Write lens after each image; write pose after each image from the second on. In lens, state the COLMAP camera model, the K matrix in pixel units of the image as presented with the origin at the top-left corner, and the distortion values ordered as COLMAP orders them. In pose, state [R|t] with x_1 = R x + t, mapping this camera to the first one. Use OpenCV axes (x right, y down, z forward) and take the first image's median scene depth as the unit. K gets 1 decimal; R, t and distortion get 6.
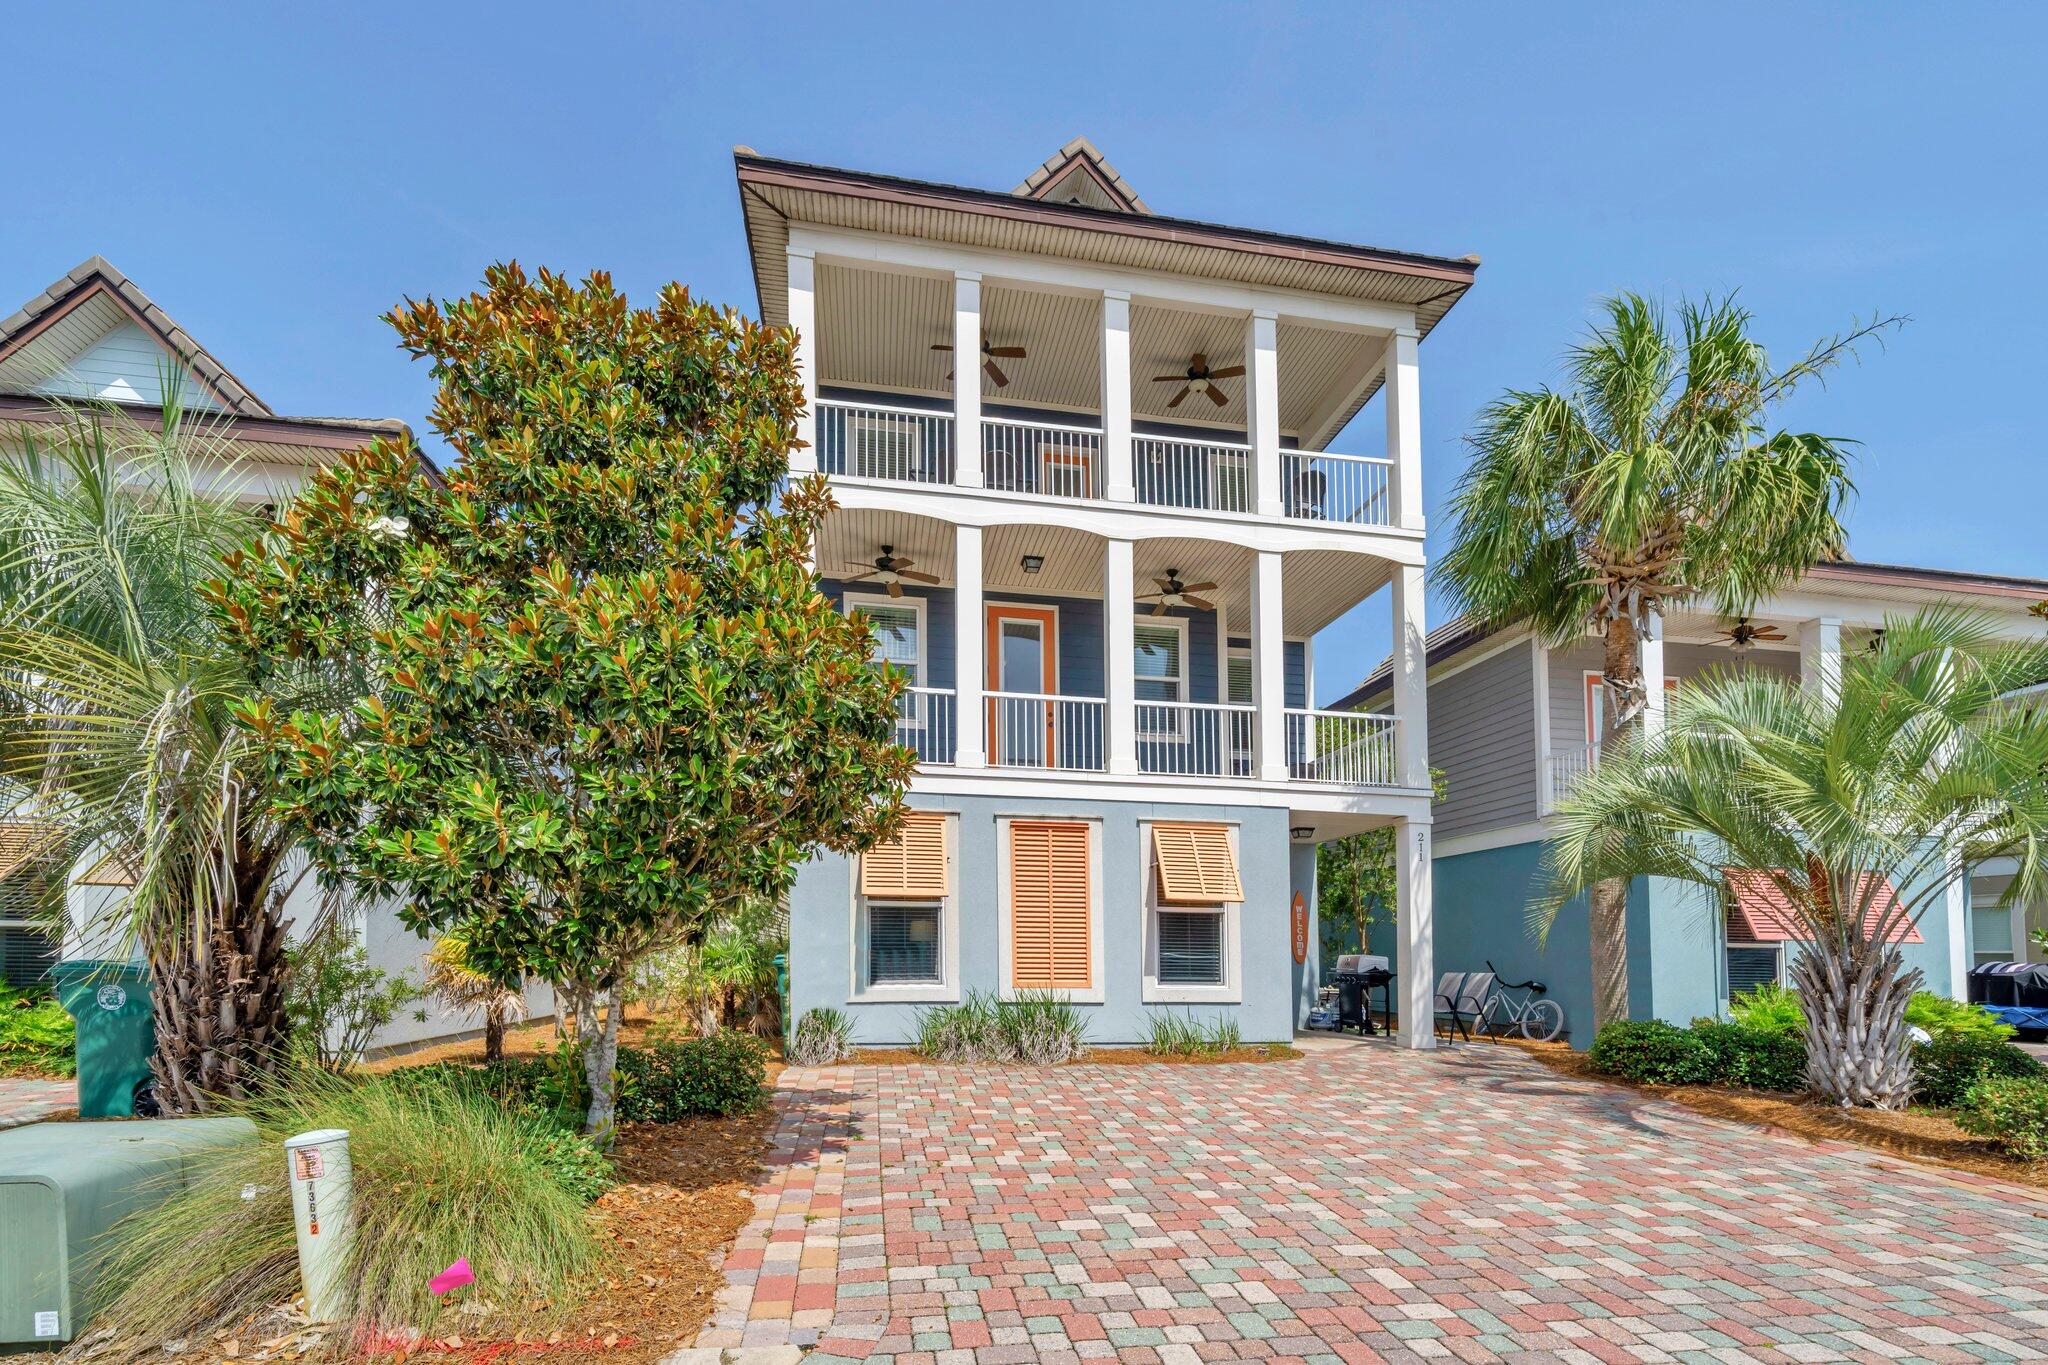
lens RADIAL K [[835.1, 0, 972.0], [0, 835.1, 611.1], [0, 0, 1]] dist [-0.000142, 0.000078]
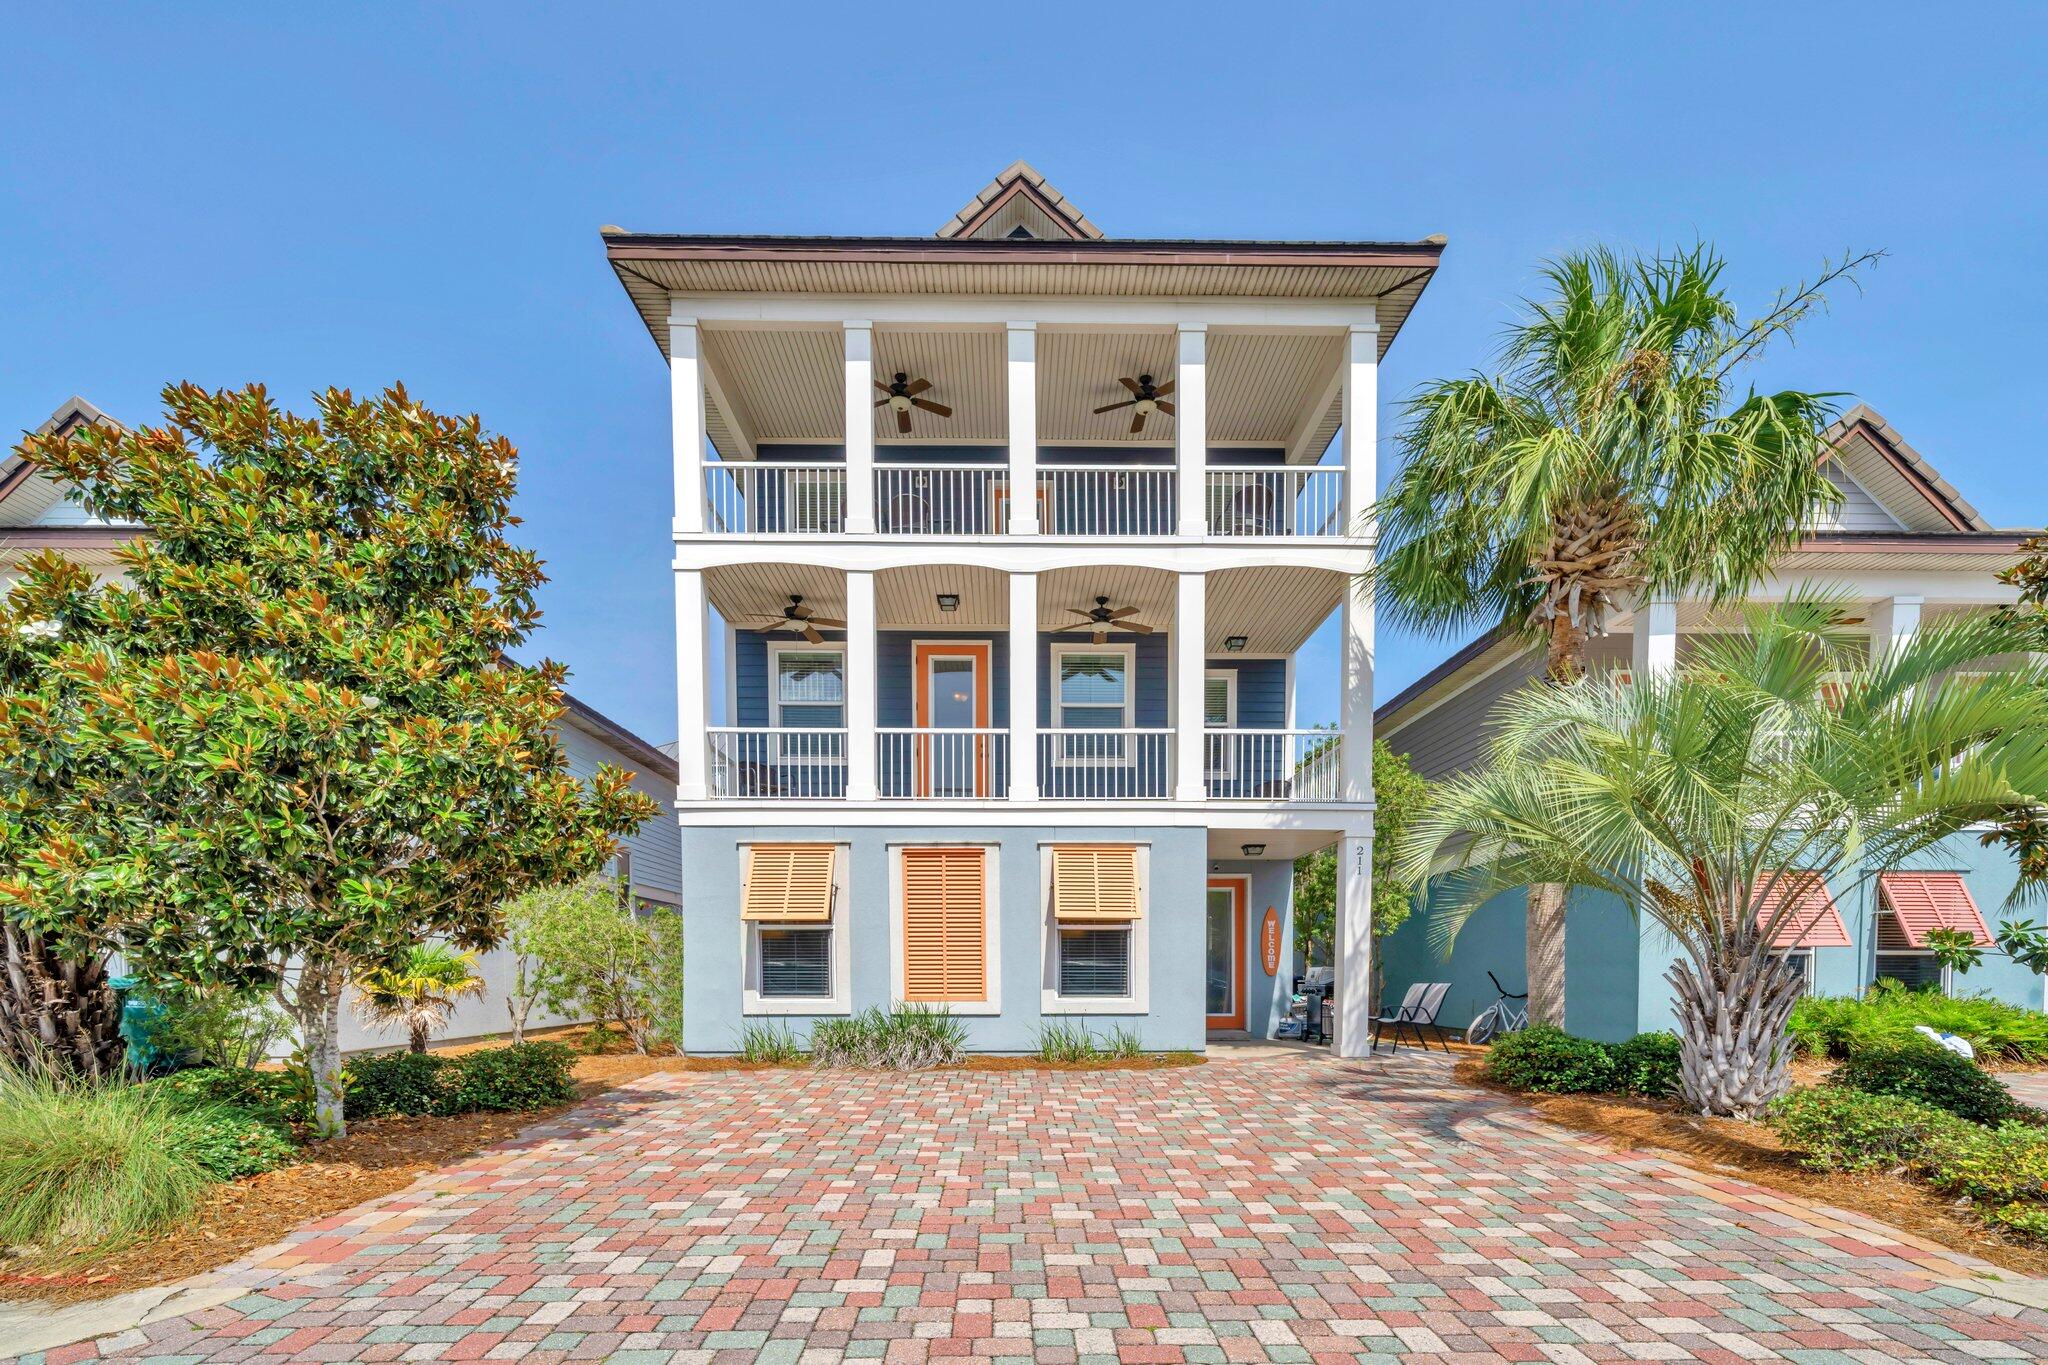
lens RADIAL K [[813.1, 0, 1025.2], [0, 813.1, 697.9], [0, 0, 1]] dist [0.000297, -0.000053]
pose [[0.990292, -0.054505, -0.127874, 0.319331], [0.062918, 0.996047, 0.062698, 0.004724], [0.123951, -0.070135, 0.989807, 0.007817]]
